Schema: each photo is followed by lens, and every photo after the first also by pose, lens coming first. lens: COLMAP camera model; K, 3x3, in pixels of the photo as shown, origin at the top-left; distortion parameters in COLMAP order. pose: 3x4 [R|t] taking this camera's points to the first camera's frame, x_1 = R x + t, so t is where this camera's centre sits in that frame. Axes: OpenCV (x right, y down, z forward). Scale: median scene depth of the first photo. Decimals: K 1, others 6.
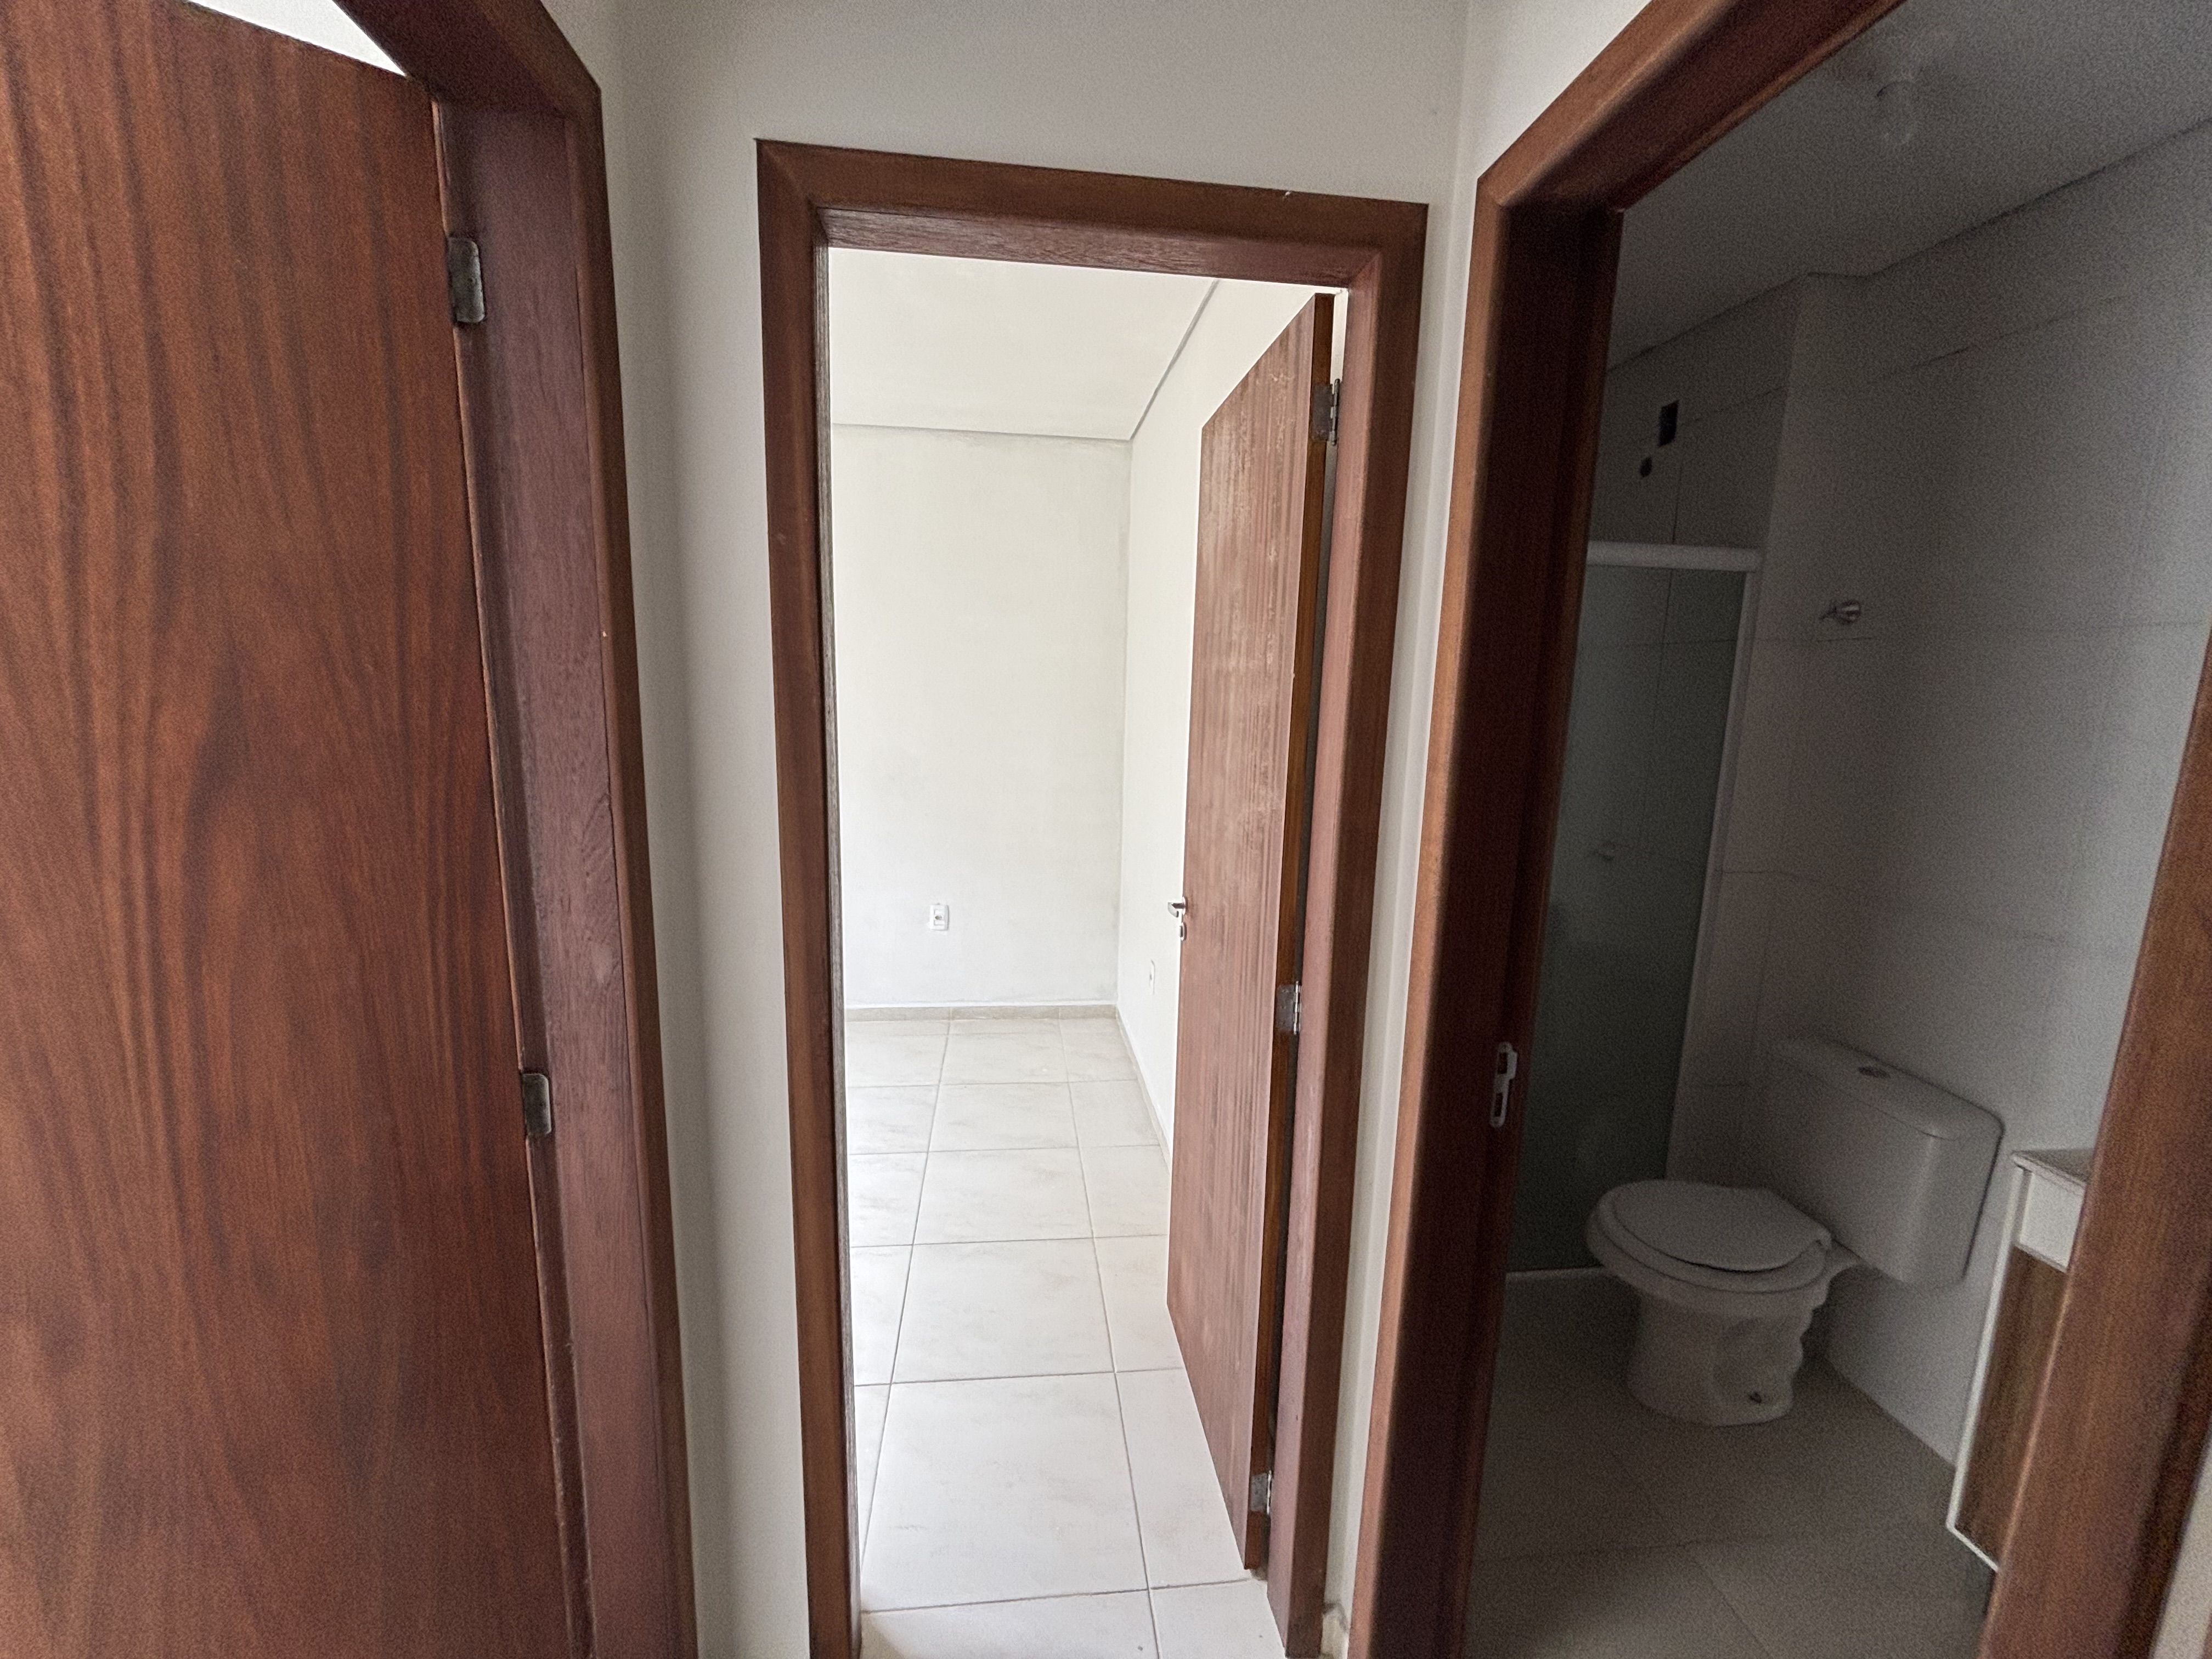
lens RADIAL K [[895.0, 0, 1106.0], [0, 895.0, 829.5], [0, 0, 1]] dist [-0.001019, -0.000197]
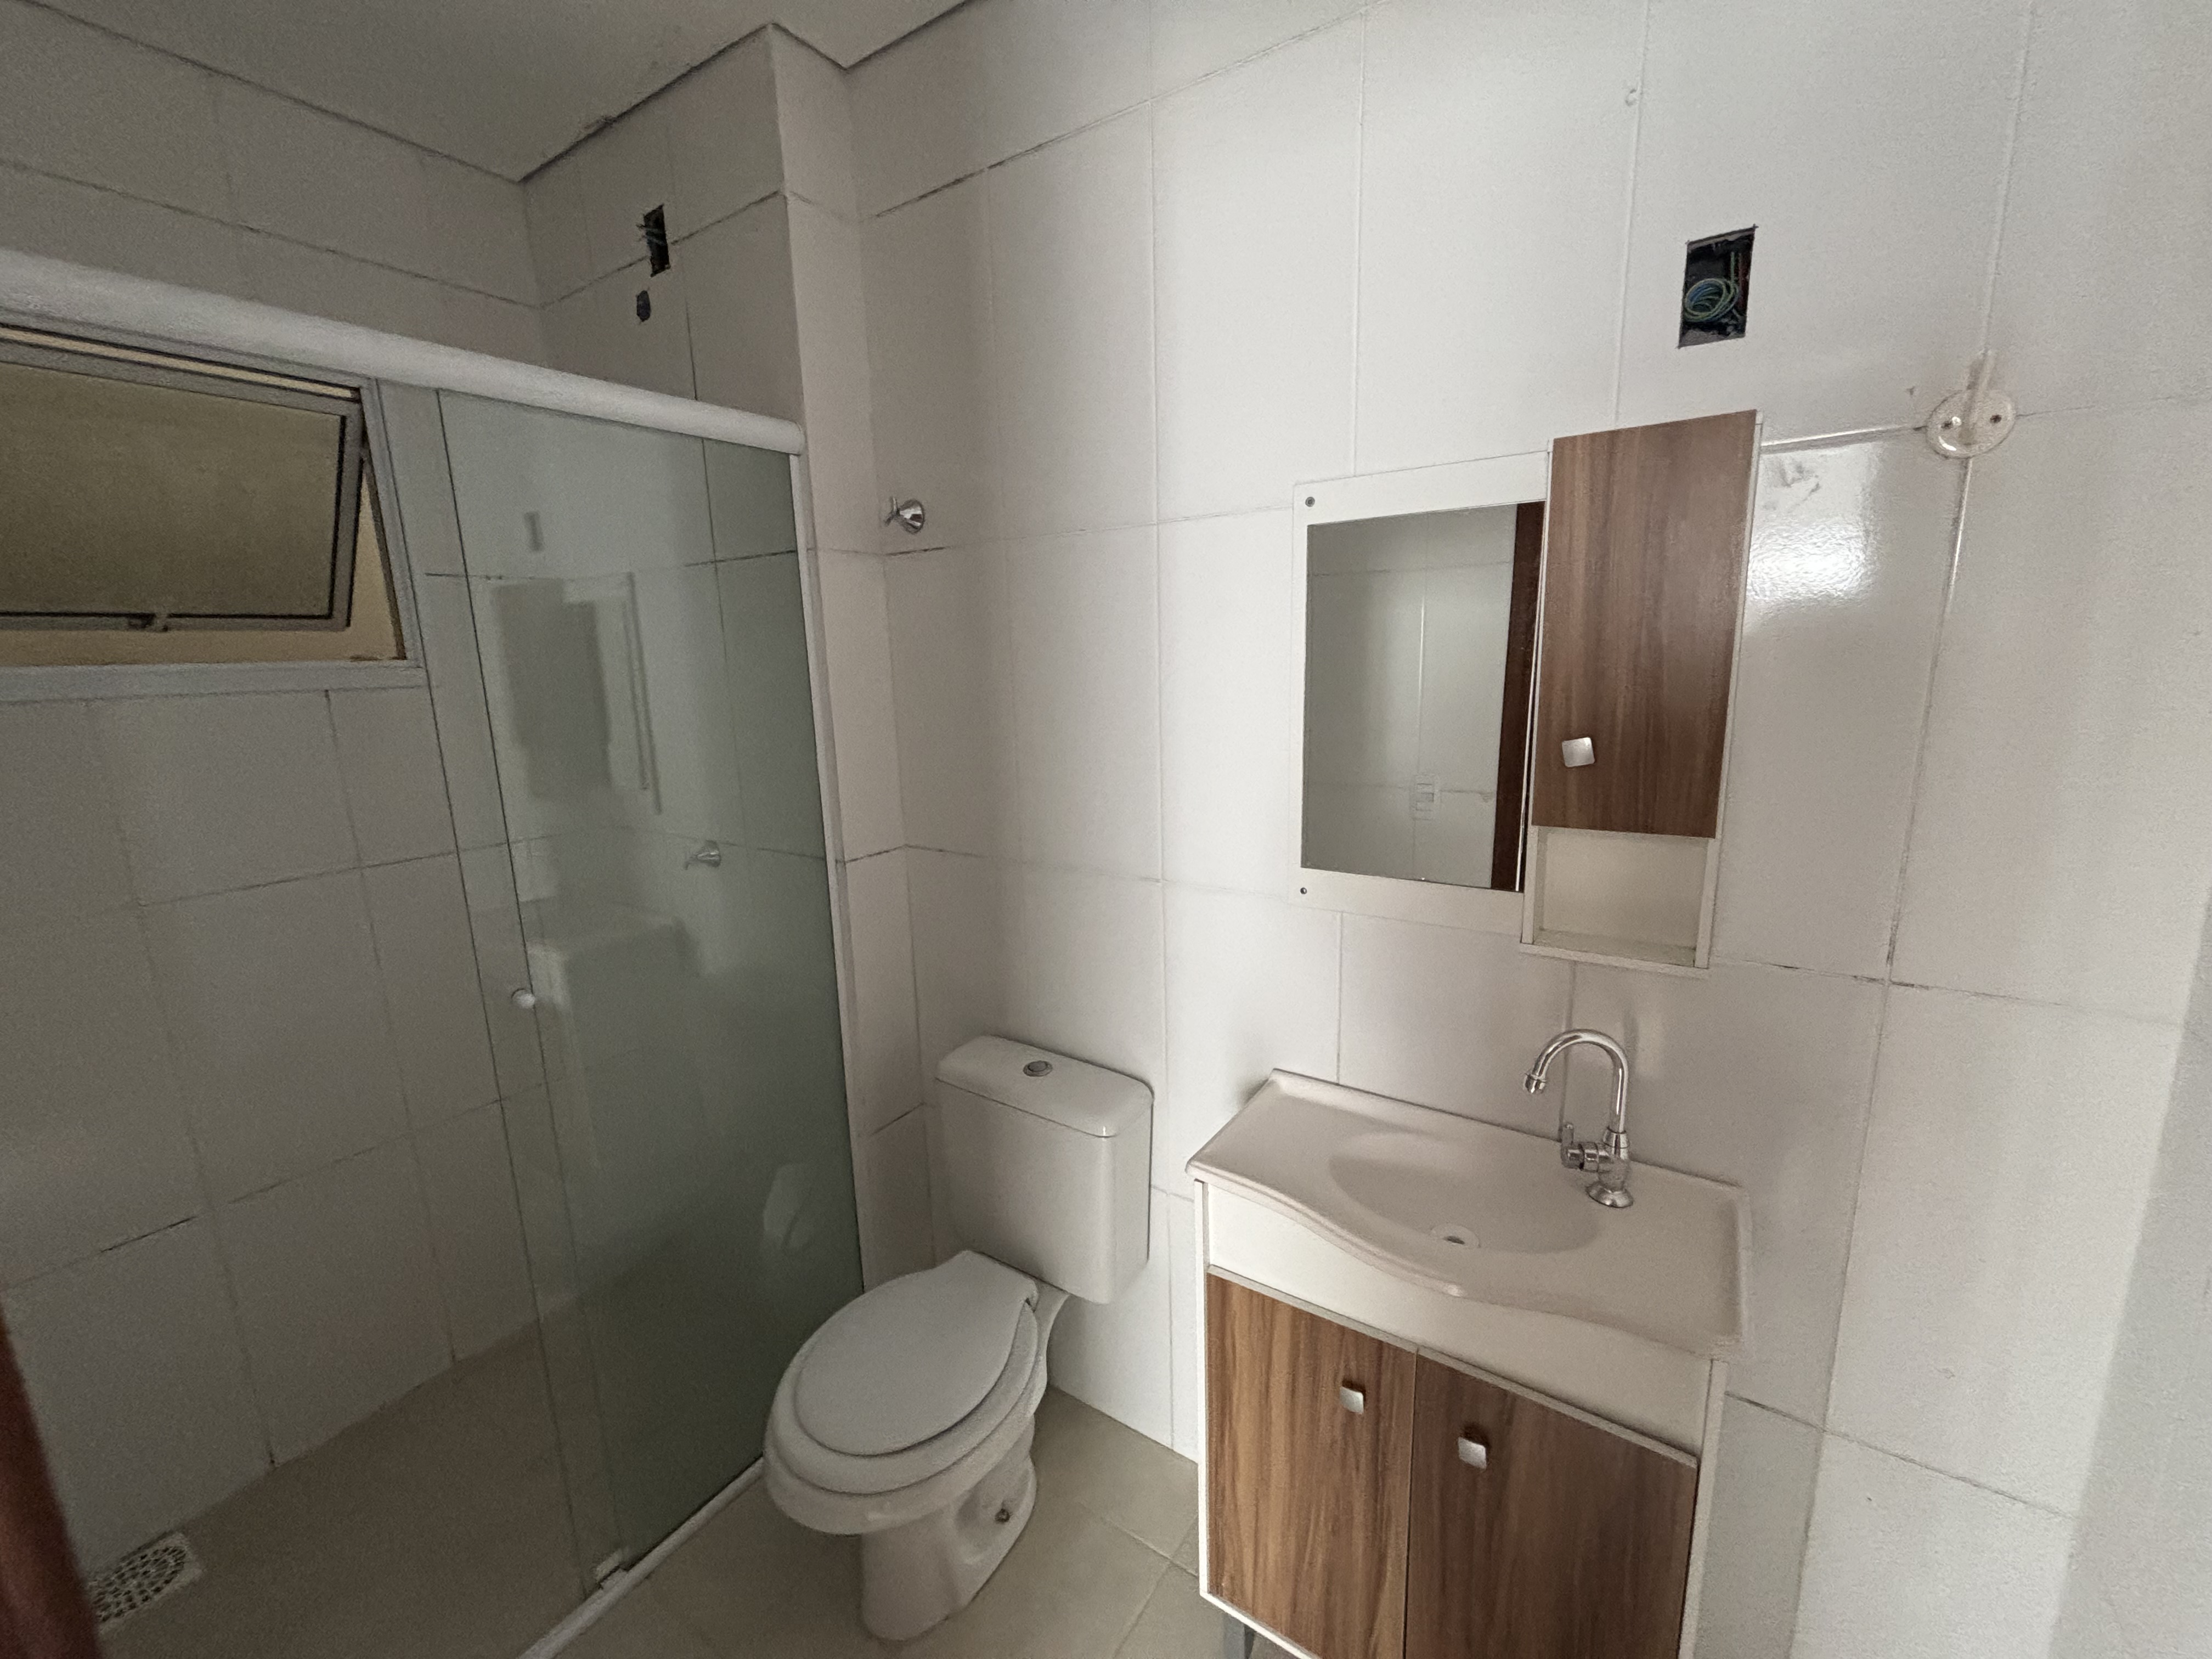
lens RADIAL K [[895.0, 0, 1106.0], [0, 895.0, 829.5], [0, 0, 1]] dist [-0.001019, -0.000197]
pose [[0.650868, -0.190499, 0.734902, 0.306411], [0.165421, 0.980334, 0.107613, -0.026568], [-0.740950, 0.051527, 0.669581, 0.355851]]
